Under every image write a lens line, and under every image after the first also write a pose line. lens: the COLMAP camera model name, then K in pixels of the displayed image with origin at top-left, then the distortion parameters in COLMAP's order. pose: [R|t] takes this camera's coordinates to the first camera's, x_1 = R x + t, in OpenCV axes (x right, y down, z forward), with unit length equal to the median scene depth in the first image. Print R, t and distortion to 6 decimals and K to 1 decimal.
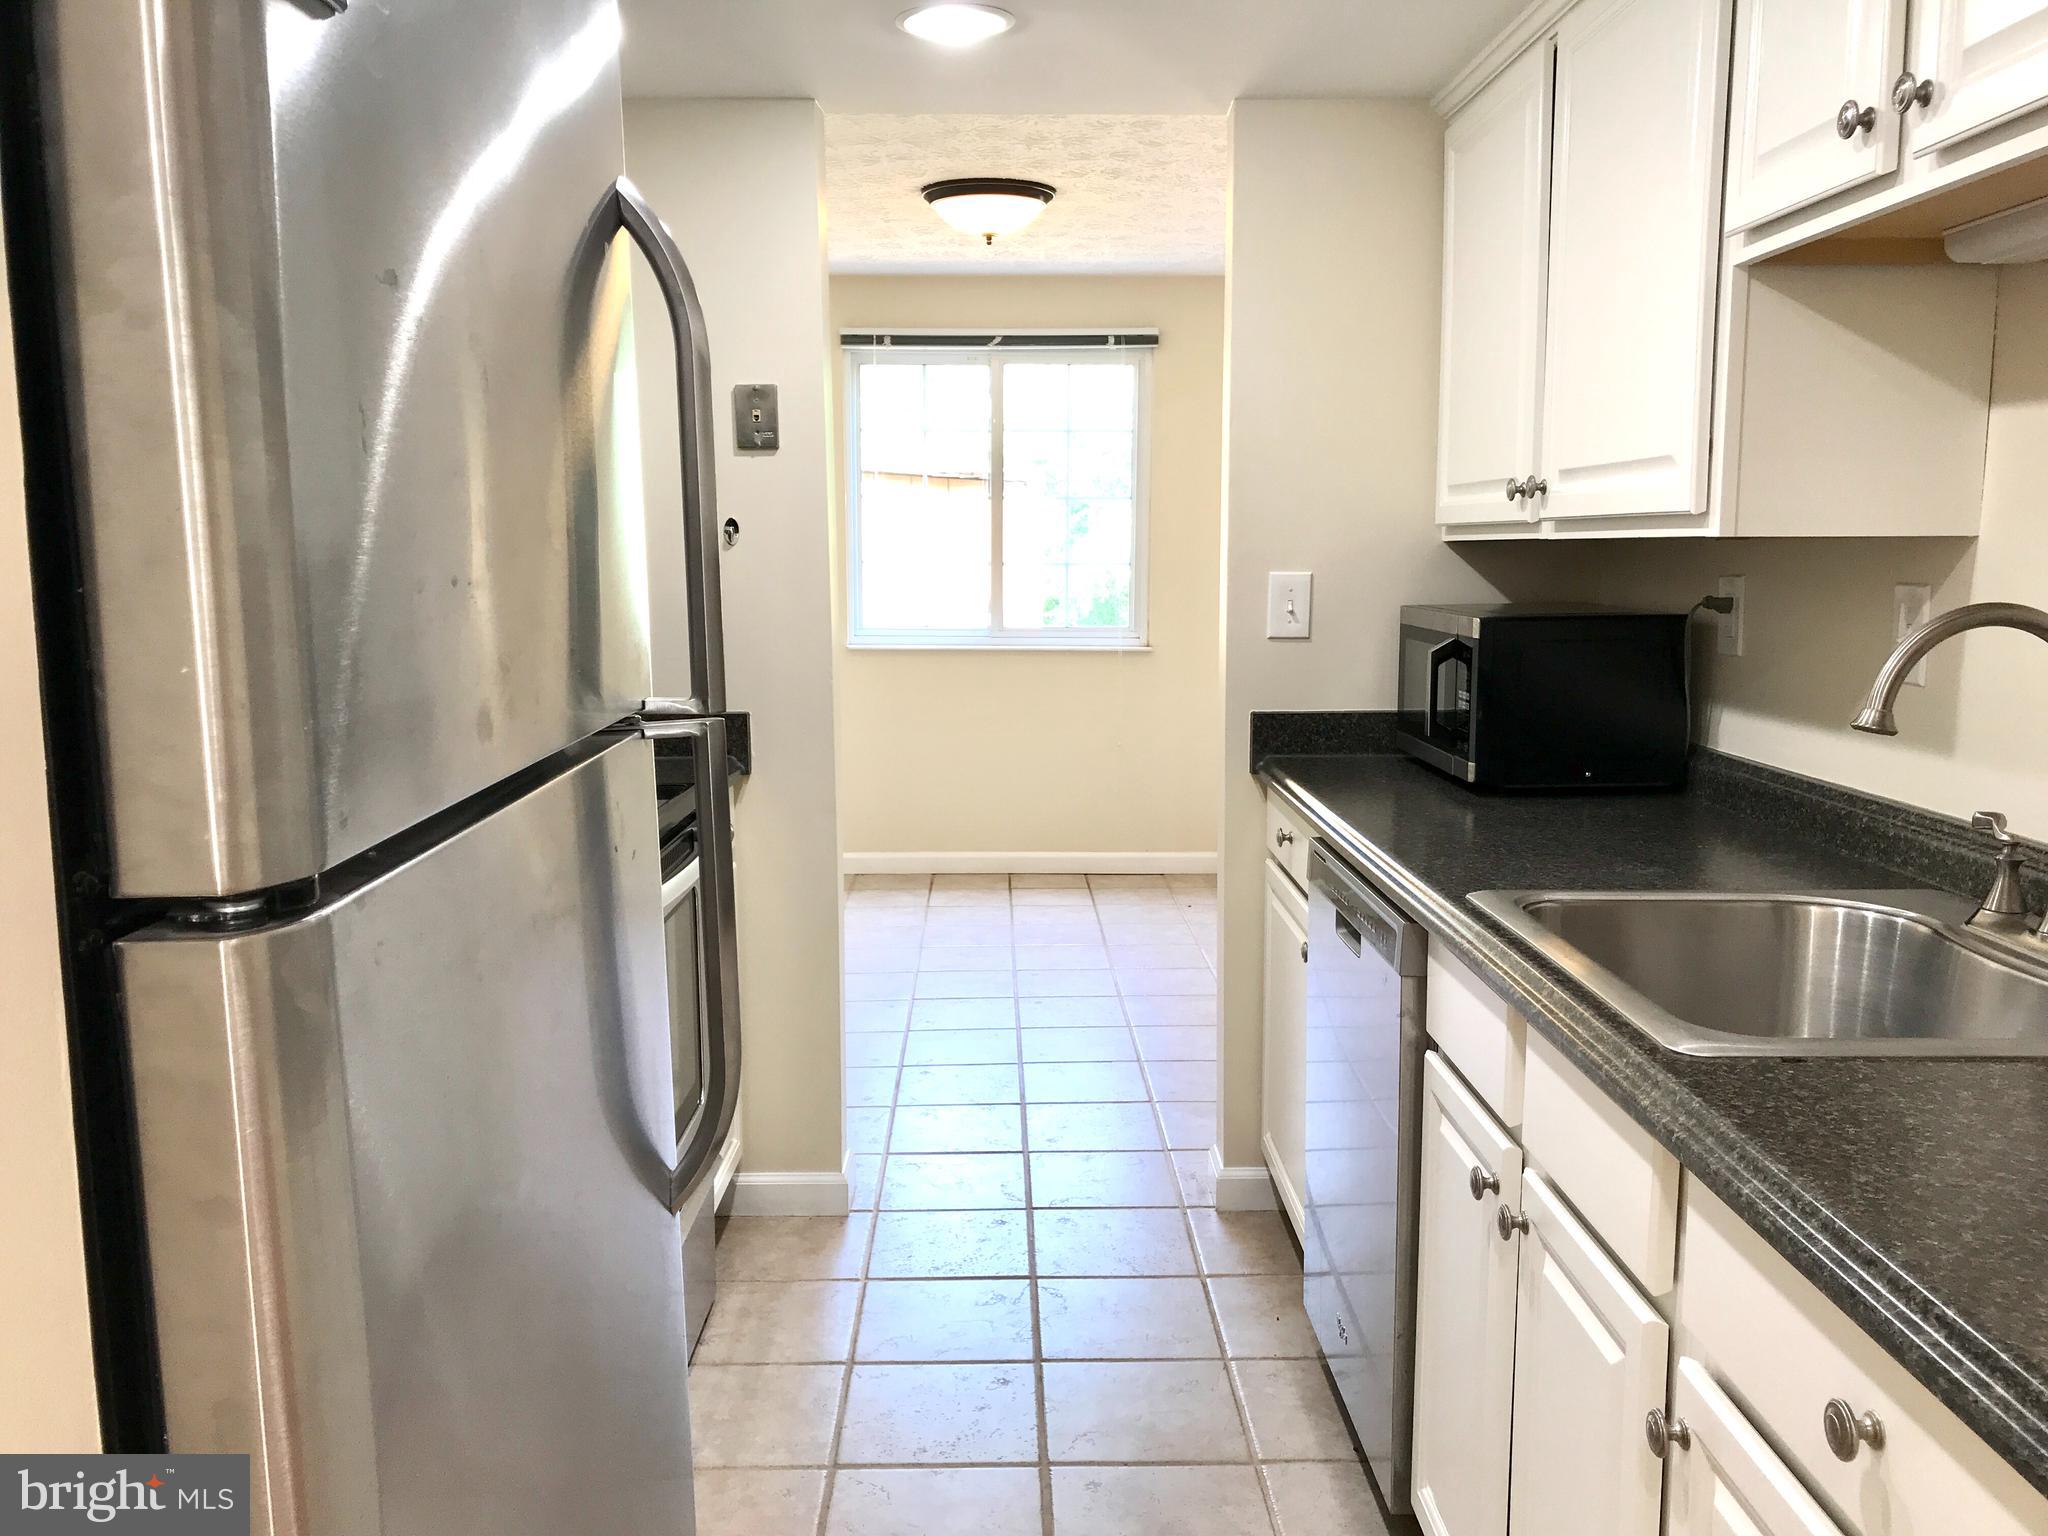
lens RADIAL K [[1680.1, 0, 1006.3], [0, 1680.1, 769.2], [0, 0, 1]] dist [0.016120, -0.004152]
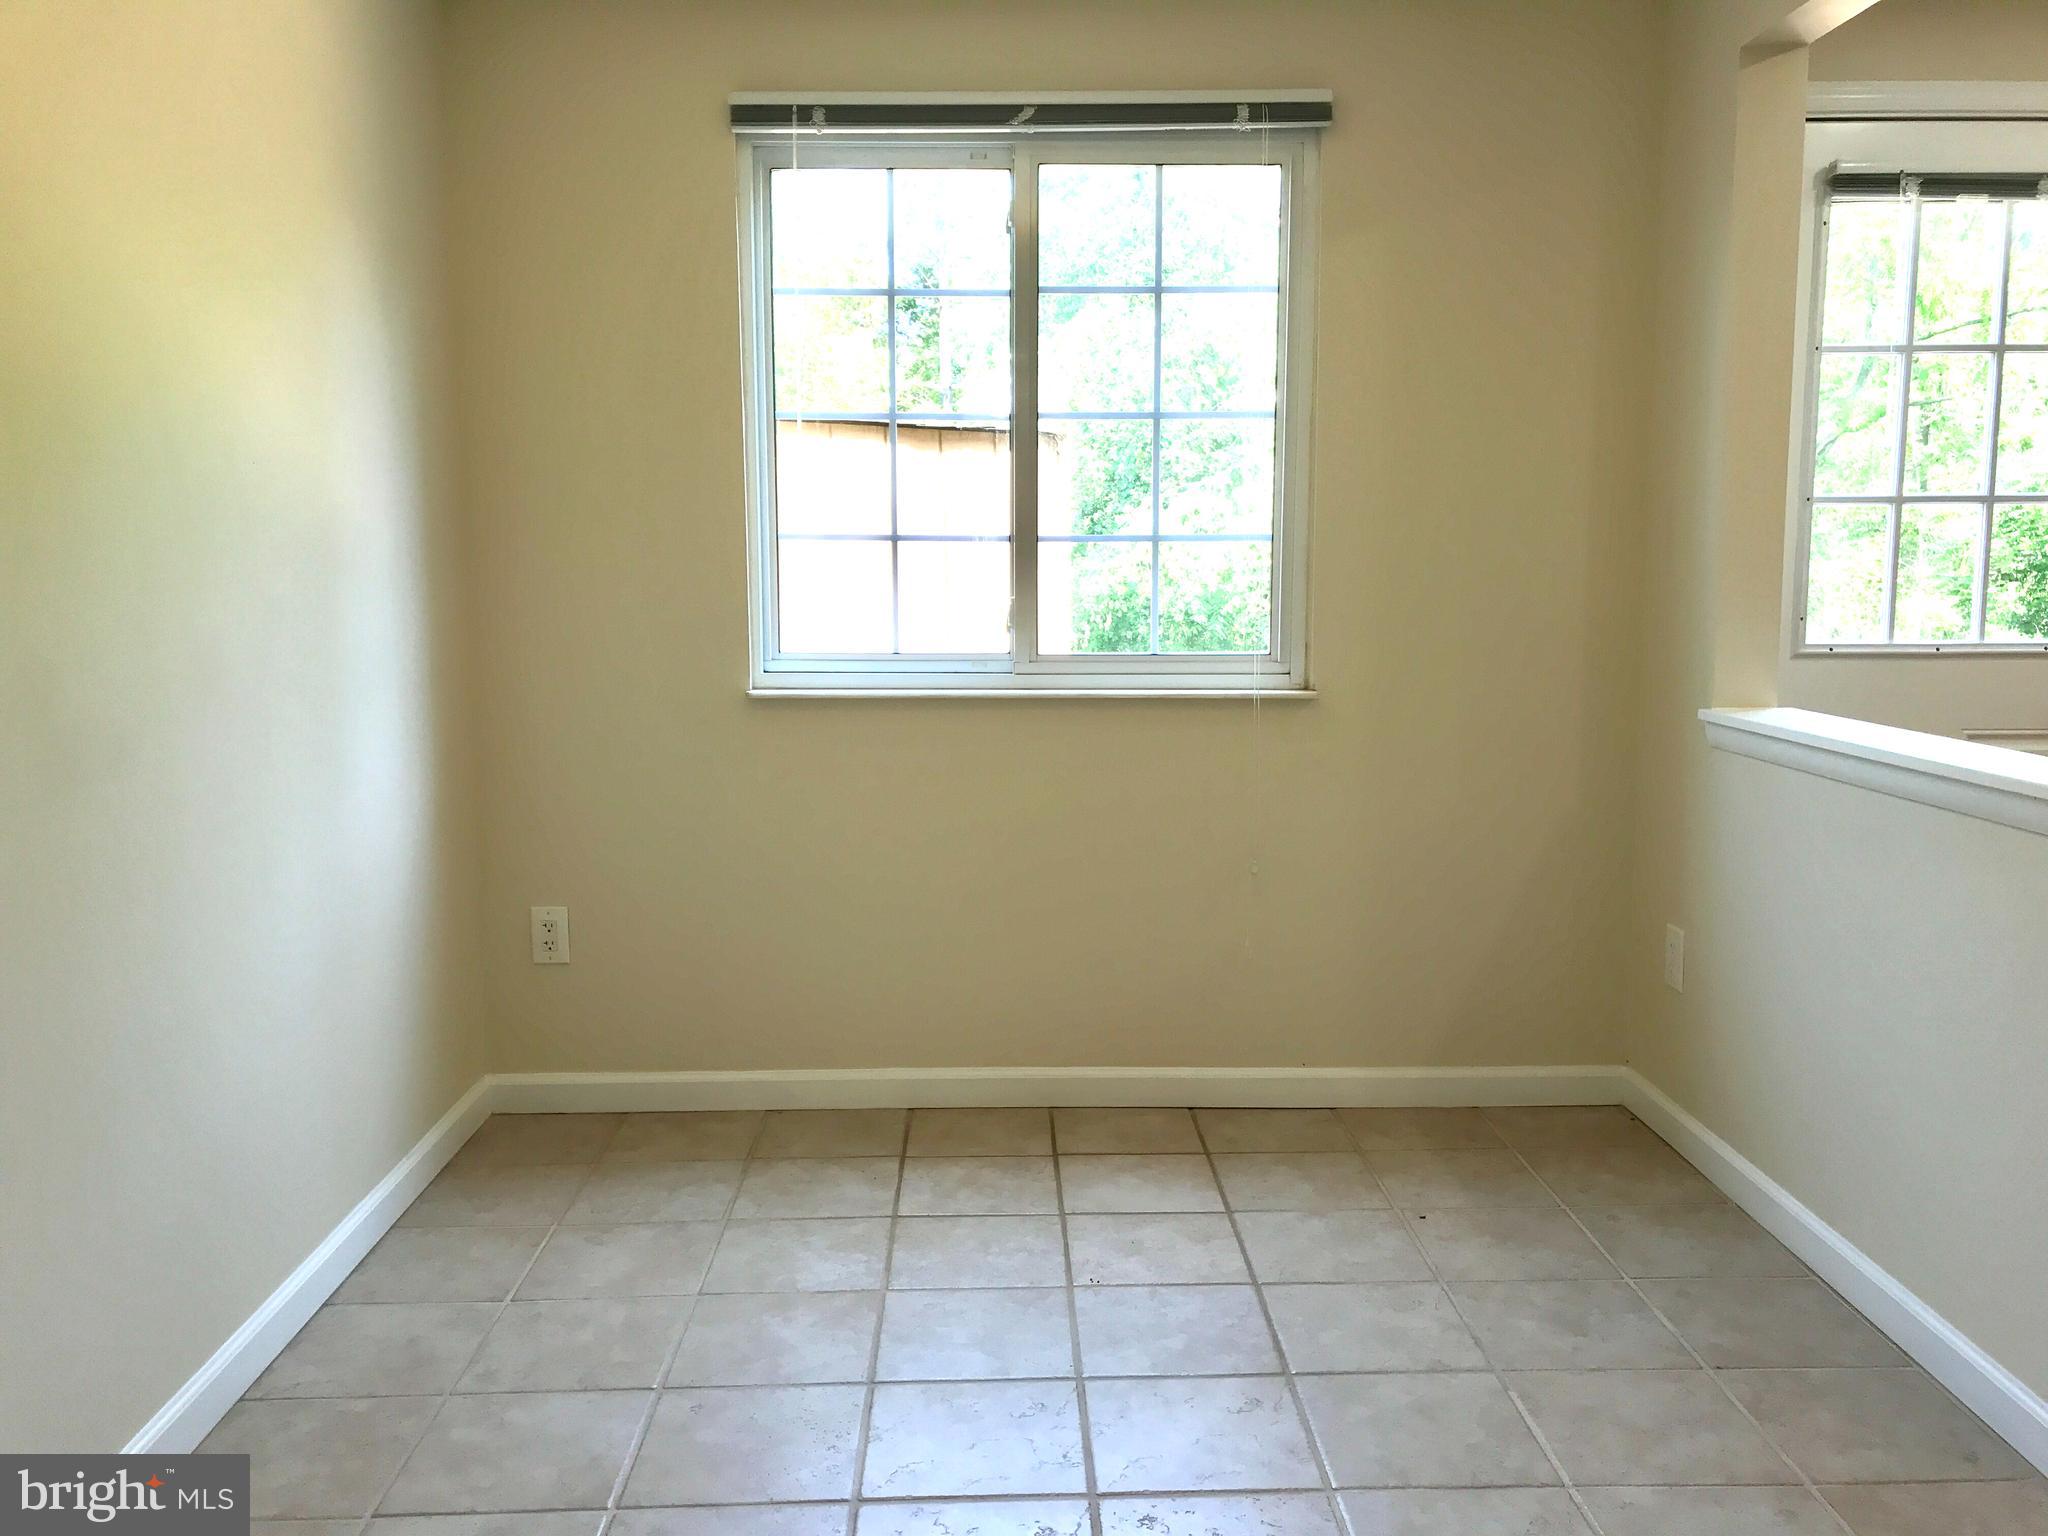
lens RADIAL K [[1680.1, 0, 1033.1], [0, 1680.1, 767.6], [0, 0, 1]] dist [0.016120, -0.004152]
pose [[0.999984, -0.004558, 0.003385, -0.009332], [0.004615, 0.999843, -0.017133, -0.062001], [-0.003307, 0.017149, 0.999847, 0.723648]]
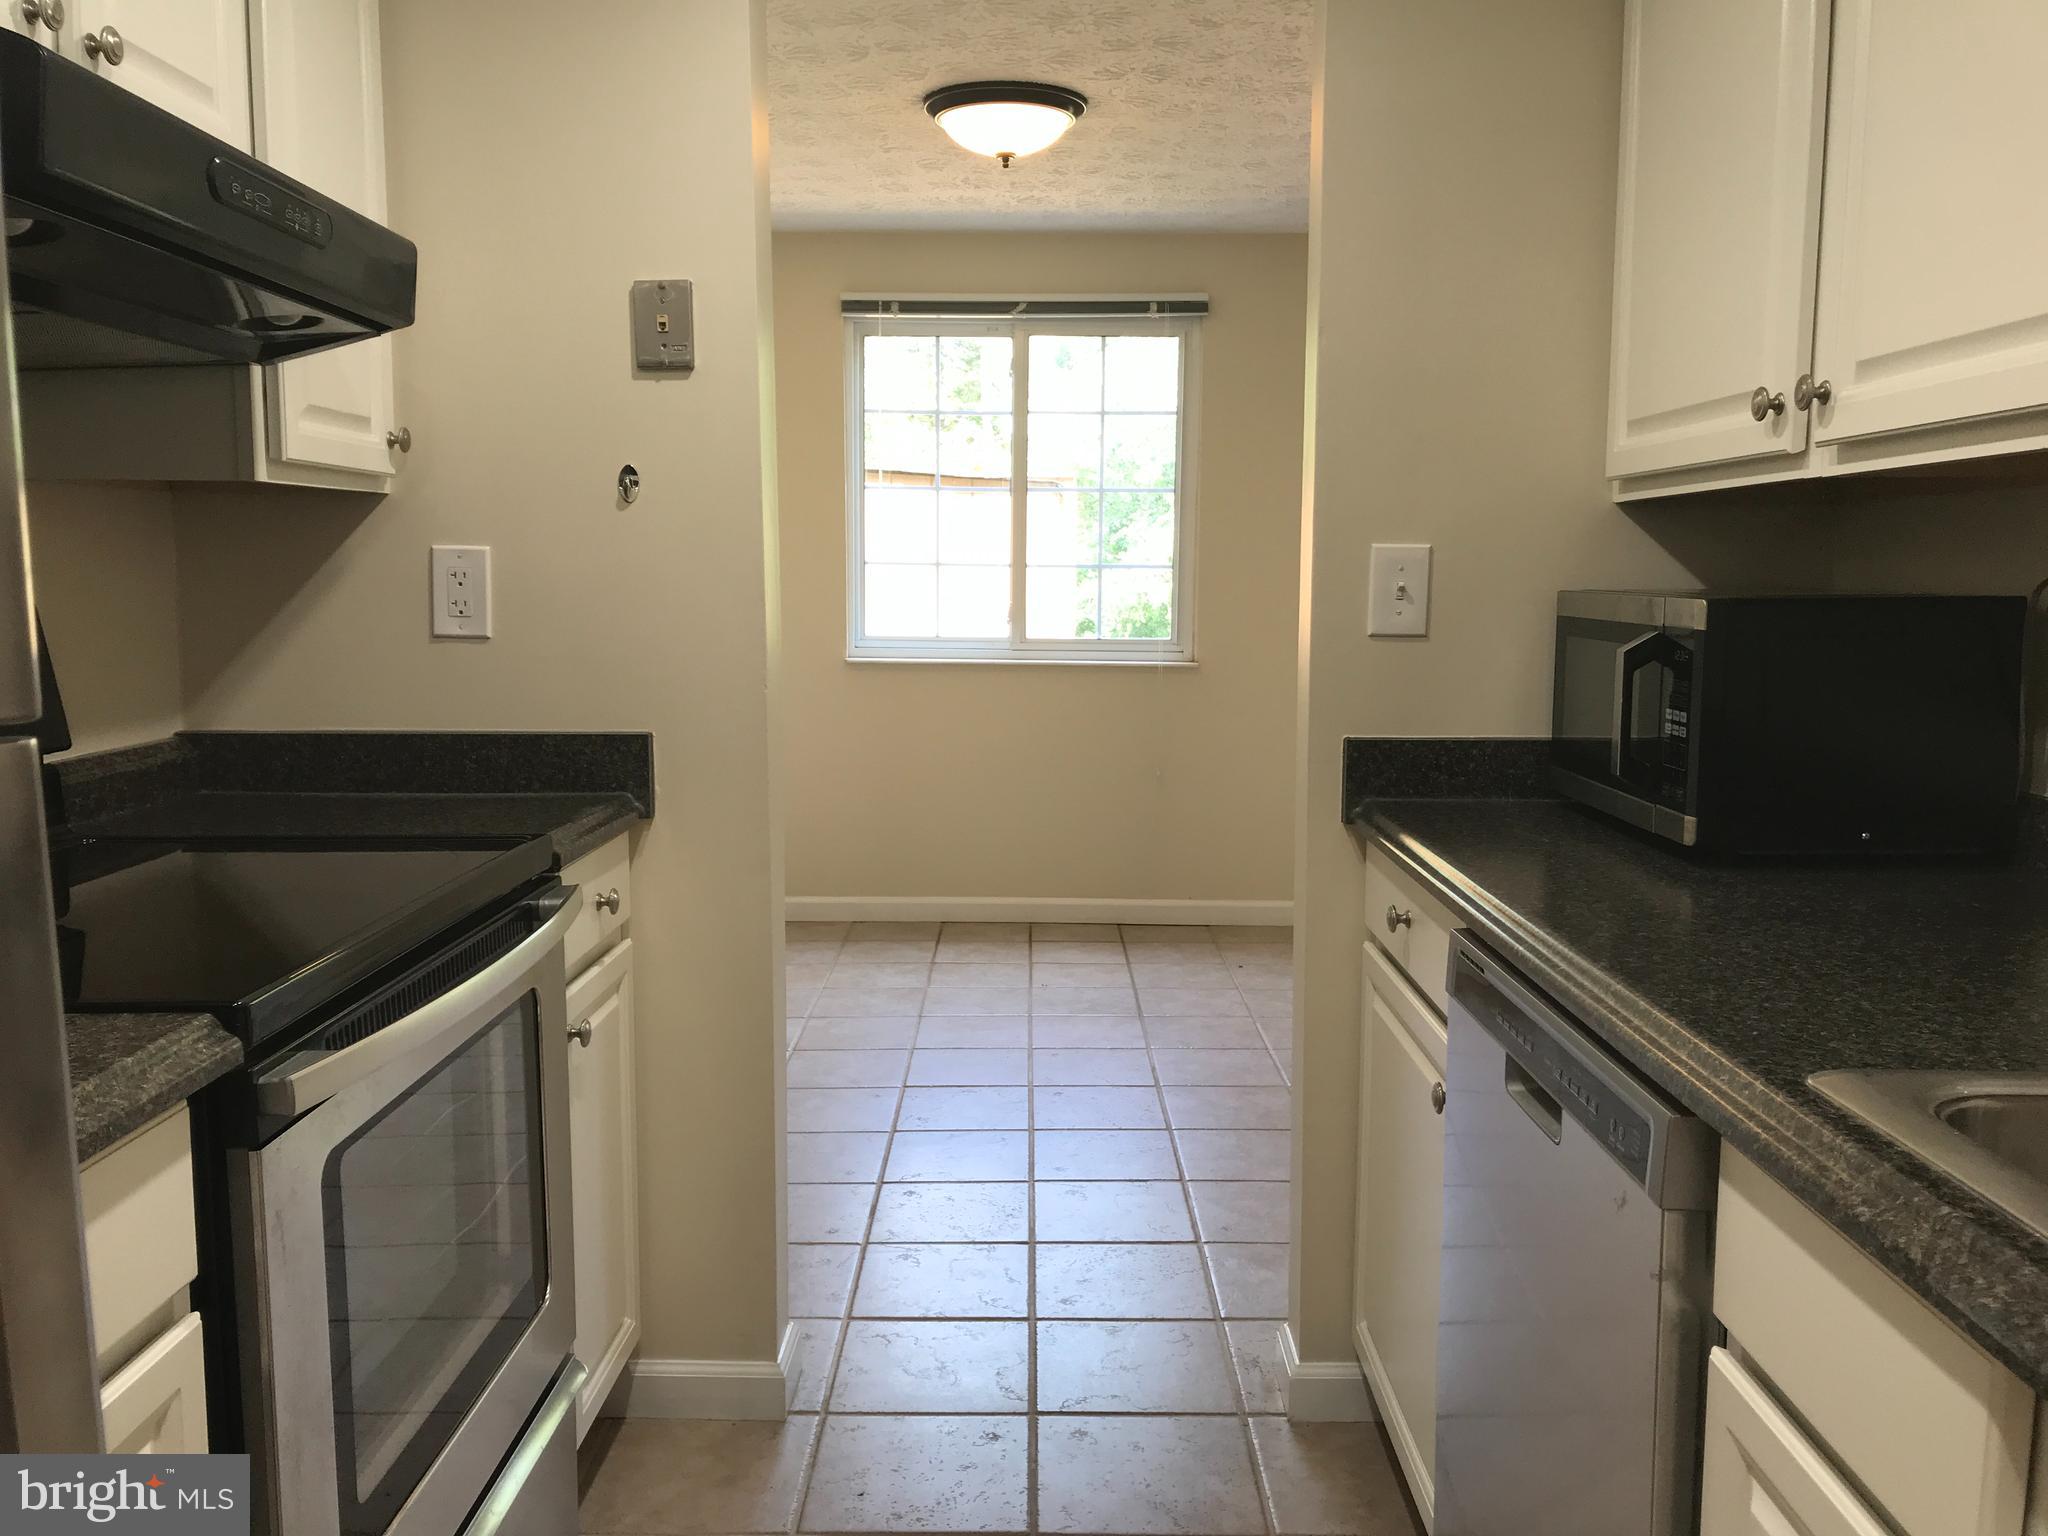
lens RADIAL K [[1519.2, 0, 1029.2], [0, 1519.2, 777.5], [0, 0, 1]] dist [-0.000561, 0.001493]
pose [[0.999823, 0.008465, -0.016813, 0.020927], [-0.008598, 0.999932, -0.007840, -0.010474], [0.016746, 0.007983, 0.999828, 0.336356]]
